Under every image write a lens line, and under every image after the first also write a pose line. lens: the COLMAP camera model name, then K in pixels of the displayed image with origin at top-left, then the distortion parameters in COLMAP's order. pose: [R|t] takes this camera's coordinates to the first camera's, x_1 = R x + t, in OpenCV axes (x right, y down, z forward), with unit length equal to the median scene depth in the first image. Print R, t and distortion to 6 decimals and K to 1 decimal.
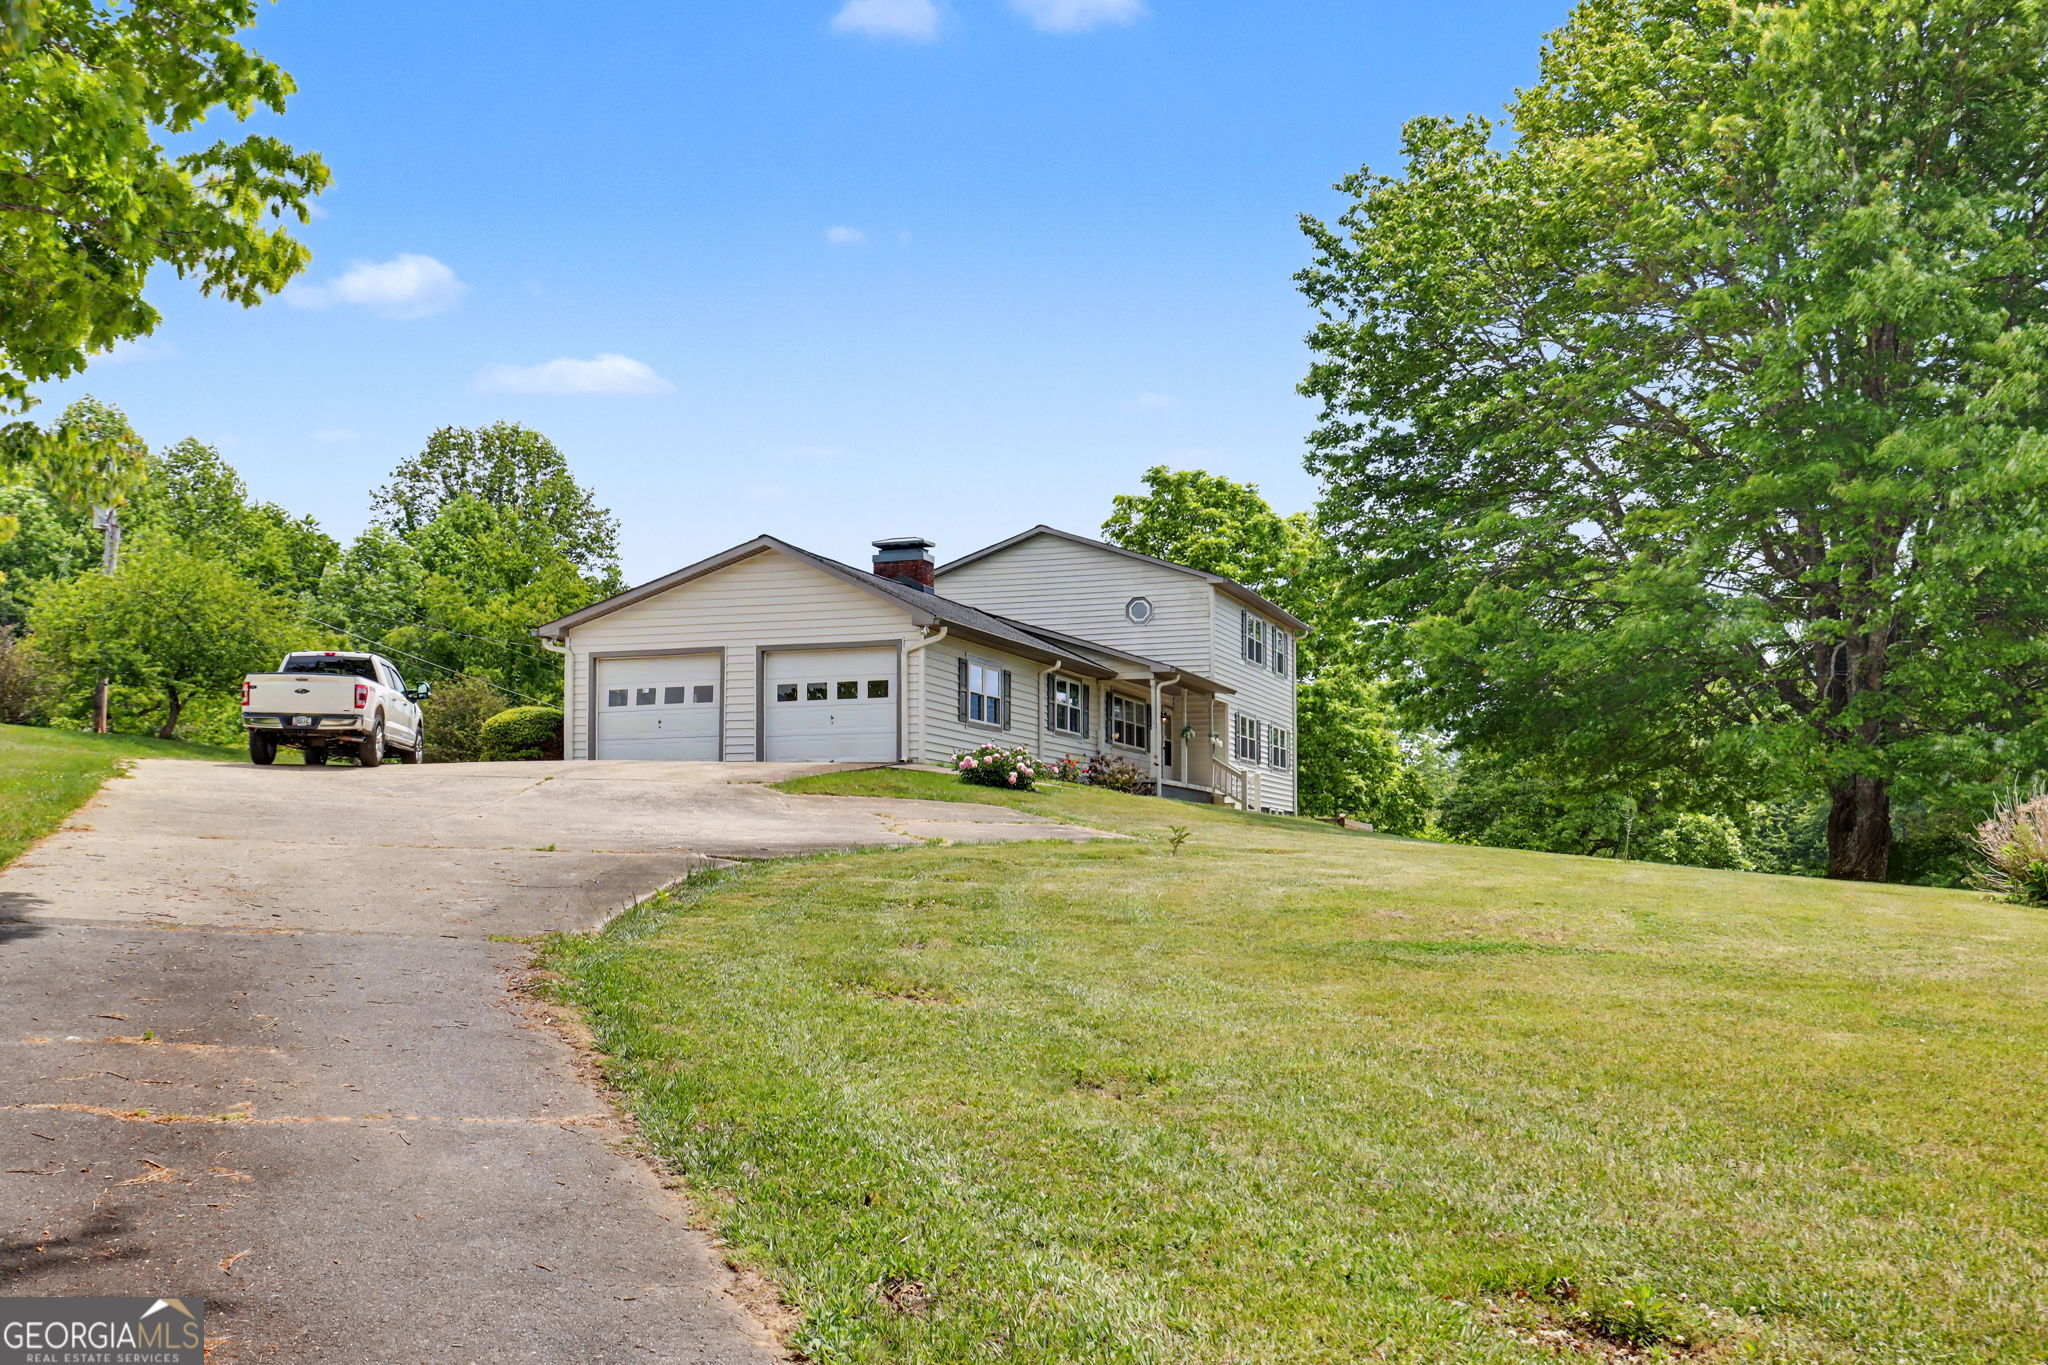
lens RADIAL K [[1997.4, 0, 1029.4], [0, 1997.4, 693.0], [0, 0, 1]] dist [-0.003329, 0.000000]
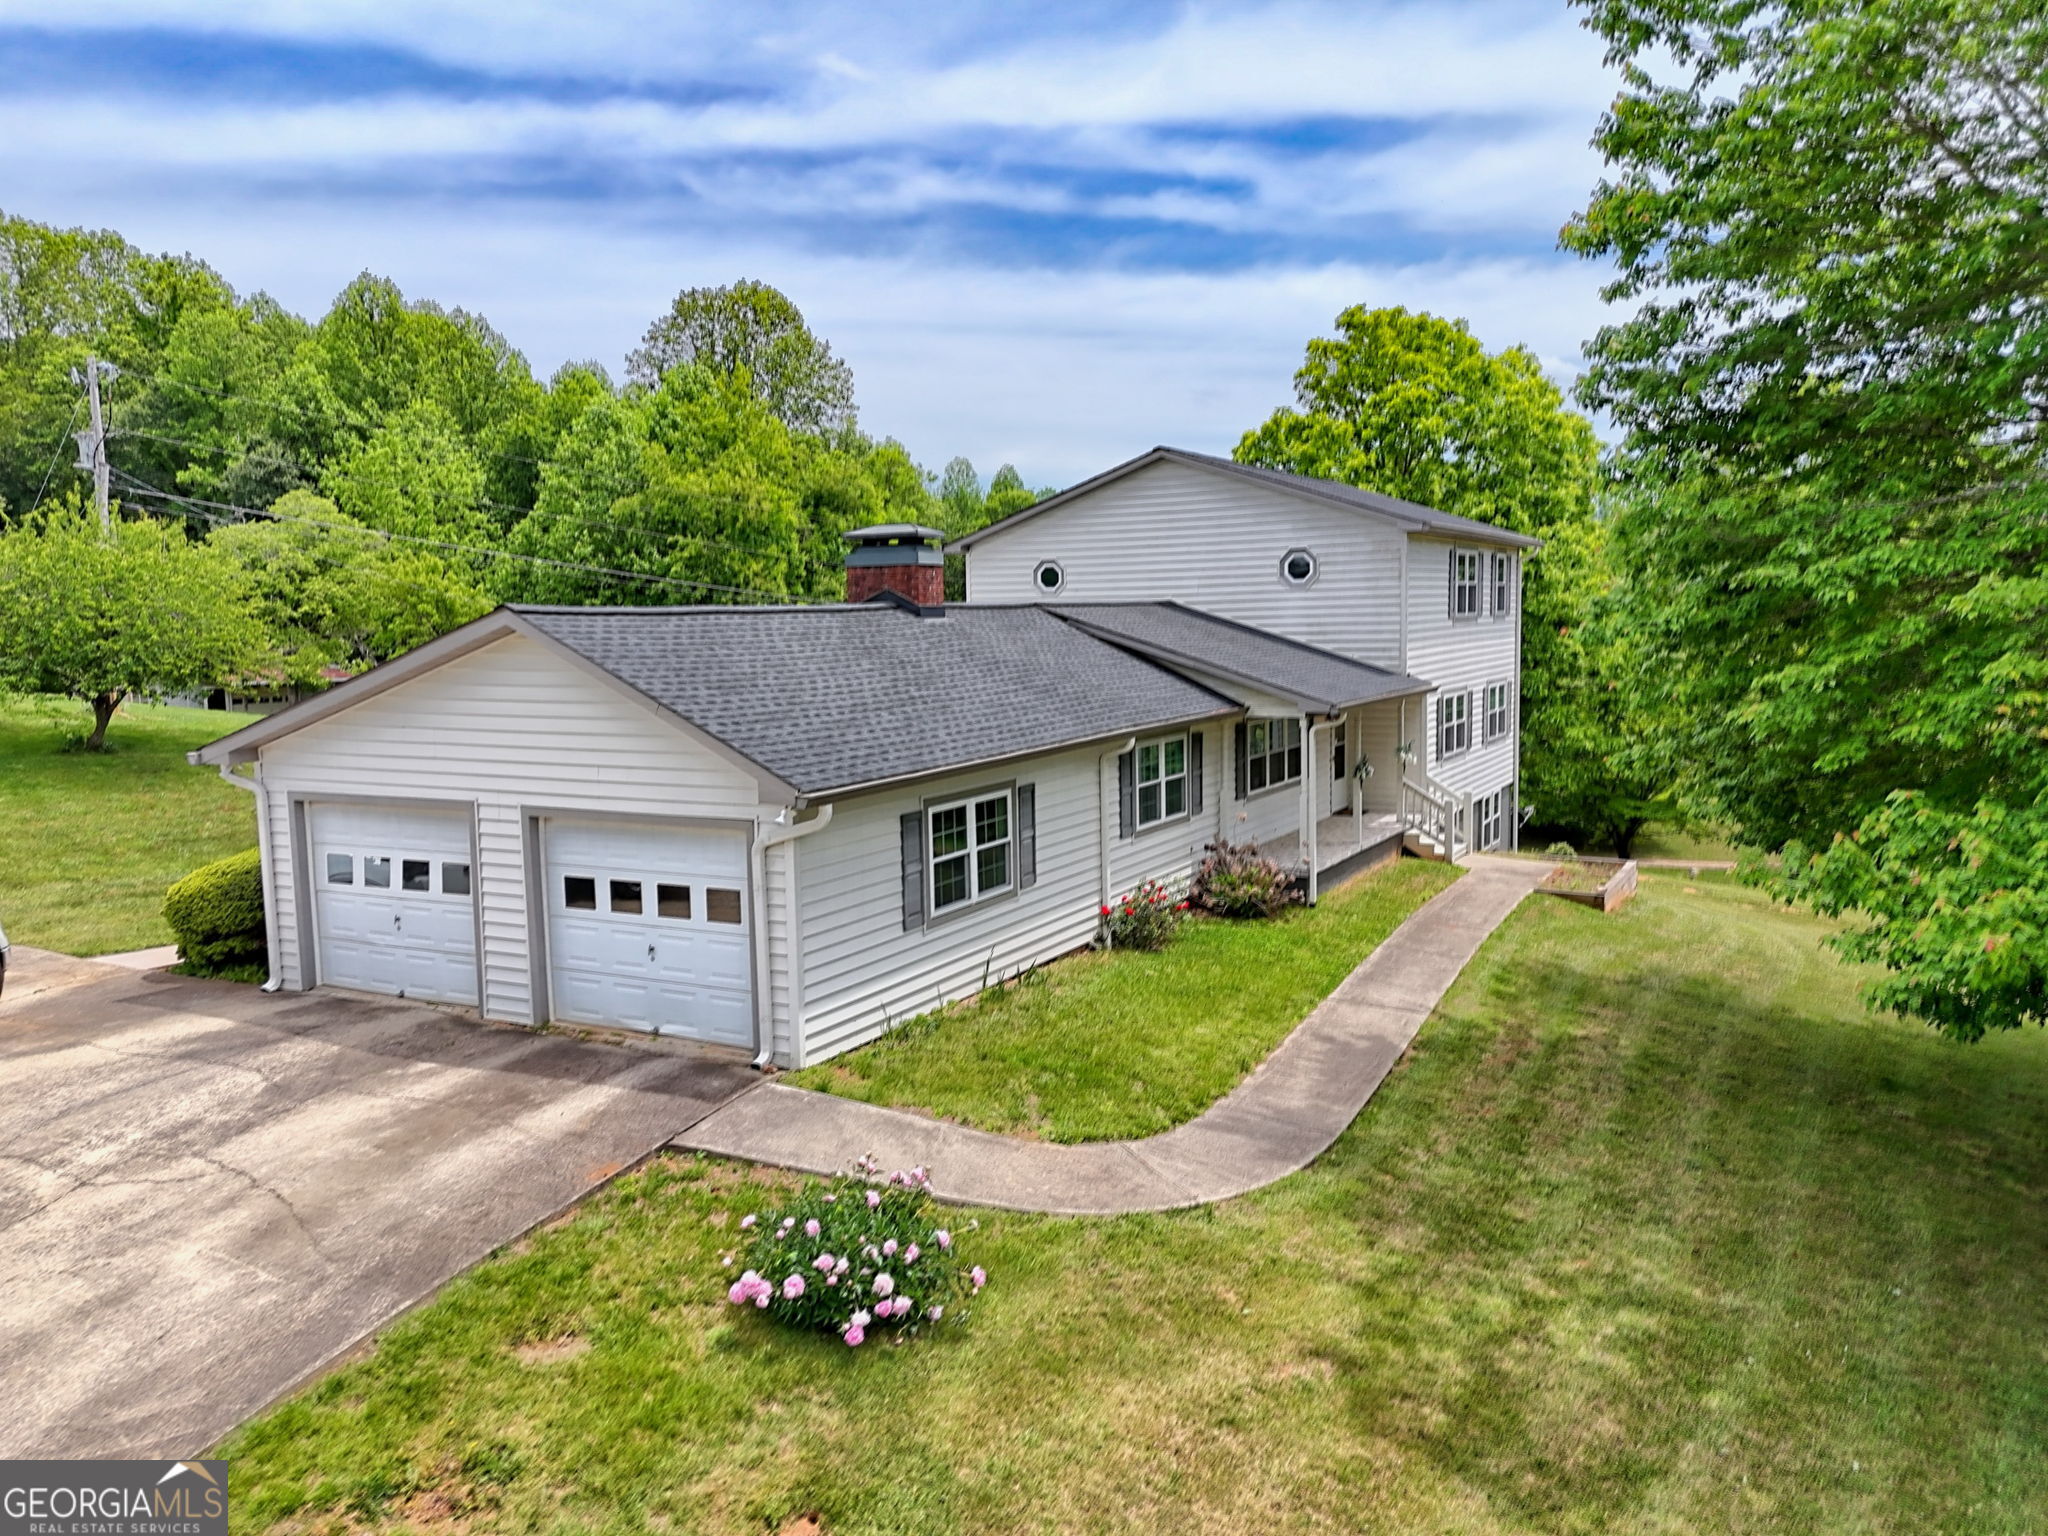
lens RADIAL K [[1572.5, 0, 1020.2], [0, 1572.5, 751.6], [0, 0, 1]] dist [0.024086, -0.003402]
pose [[0.987542, -0.009291, -0.157080, 0.057990], [0.036299, 0.984783, 0.169957, -0.097202], [0.153110, -0.173541, 0.972852, 0.560318]]
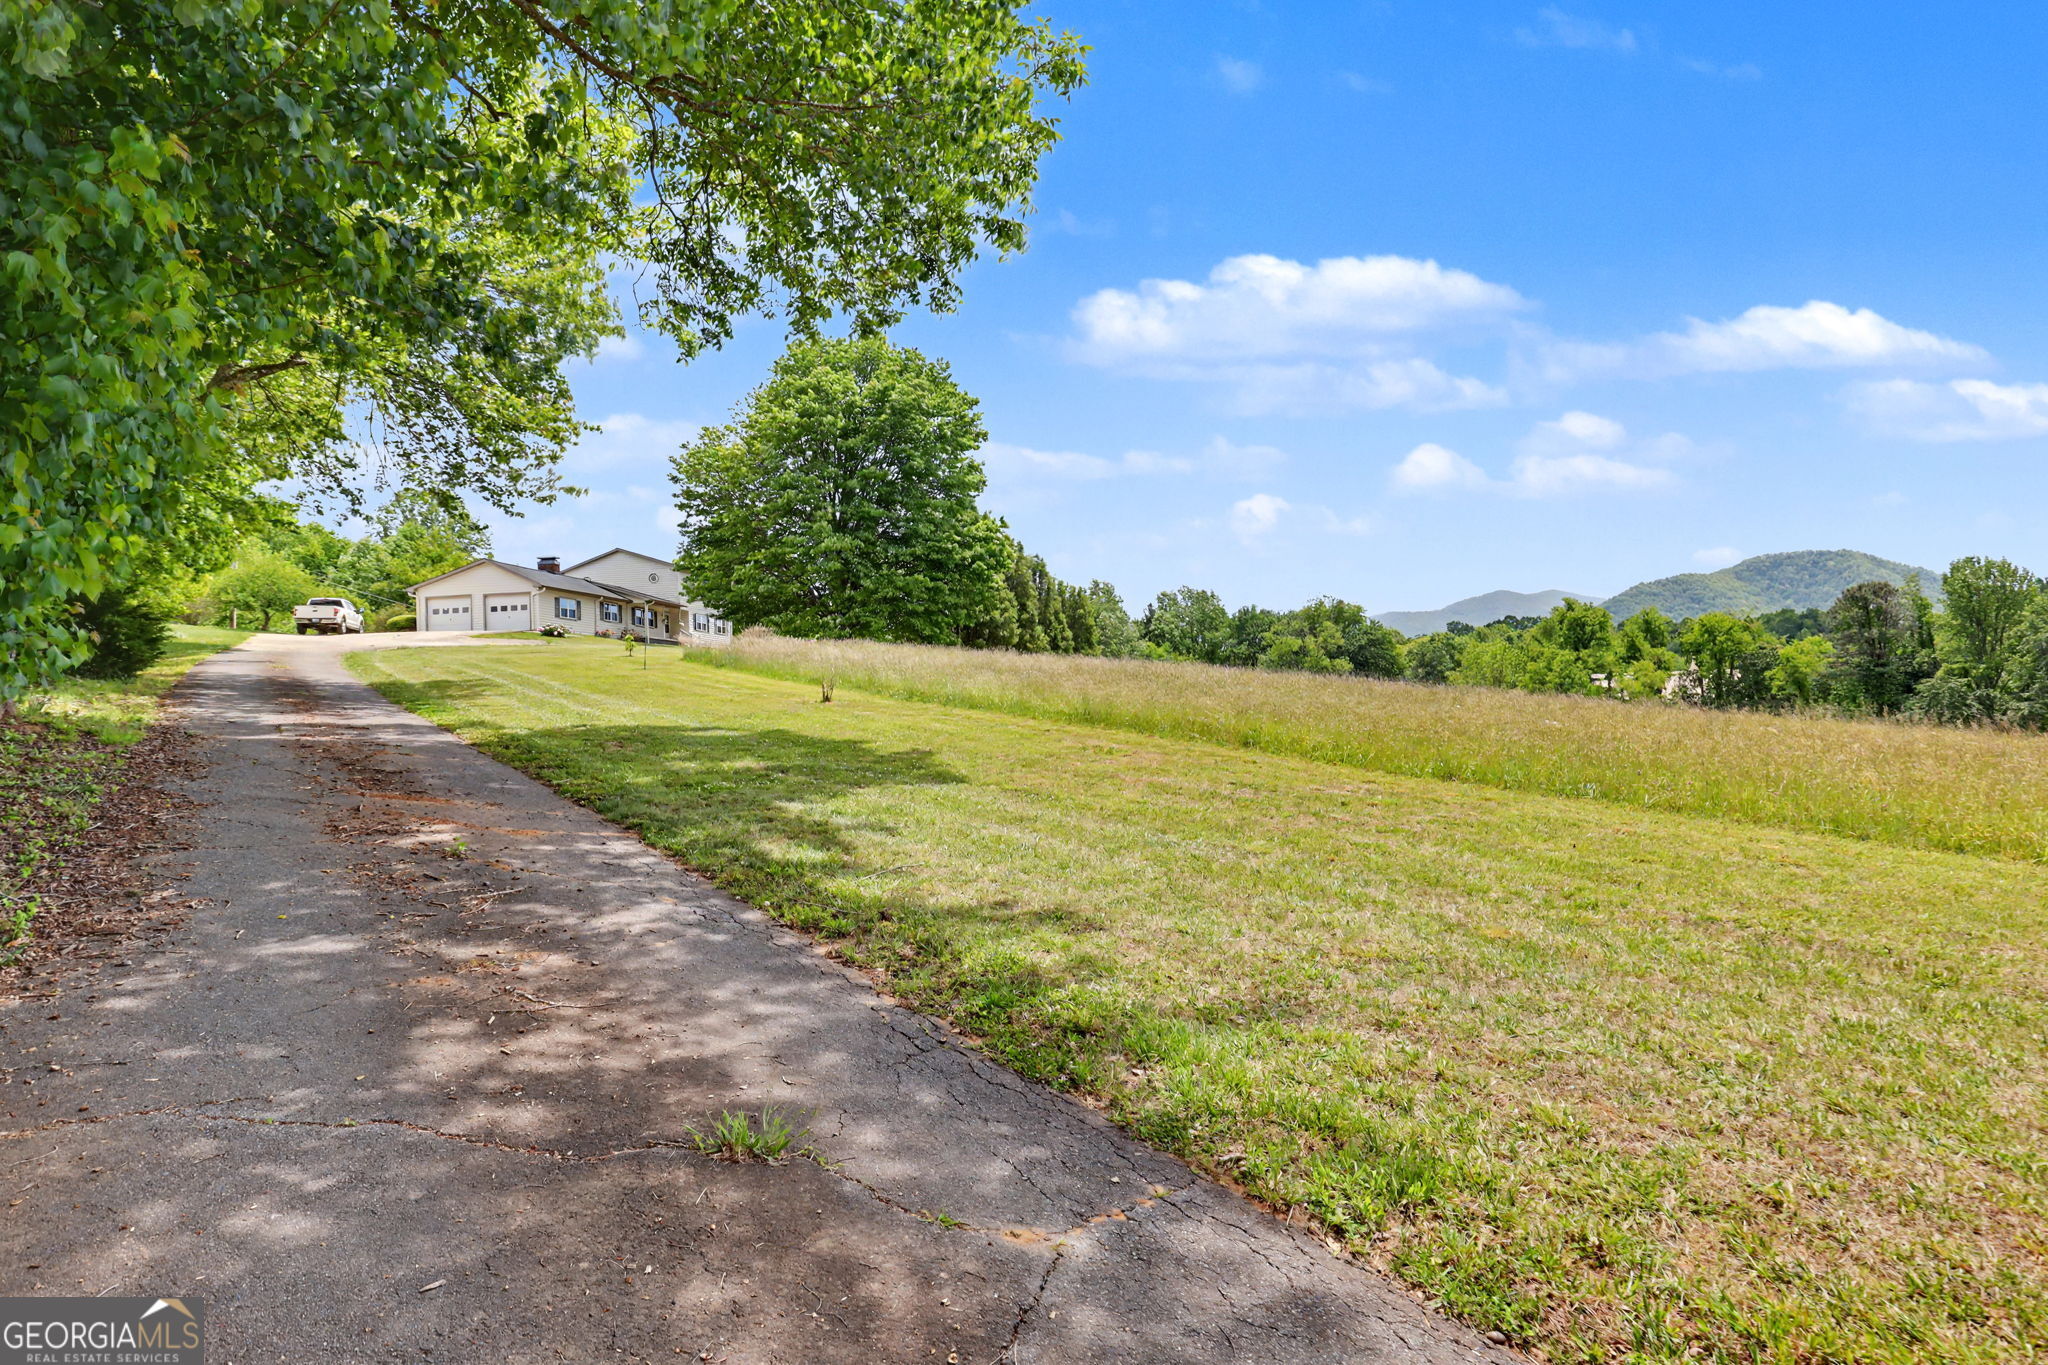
lens RADIAL K [[950.0, 0, 1017.1], [0, 950.0, 673.3], [0, 0, 1]] dist [-0.025705, -0.000232]
pose [[0.963070, -0.031347, 0.267421, 0.245254], [0.012340, 0.997295, 0.072461, 0.003120], [-0.268969, -0.066485, 0.960851, -0.582430]]
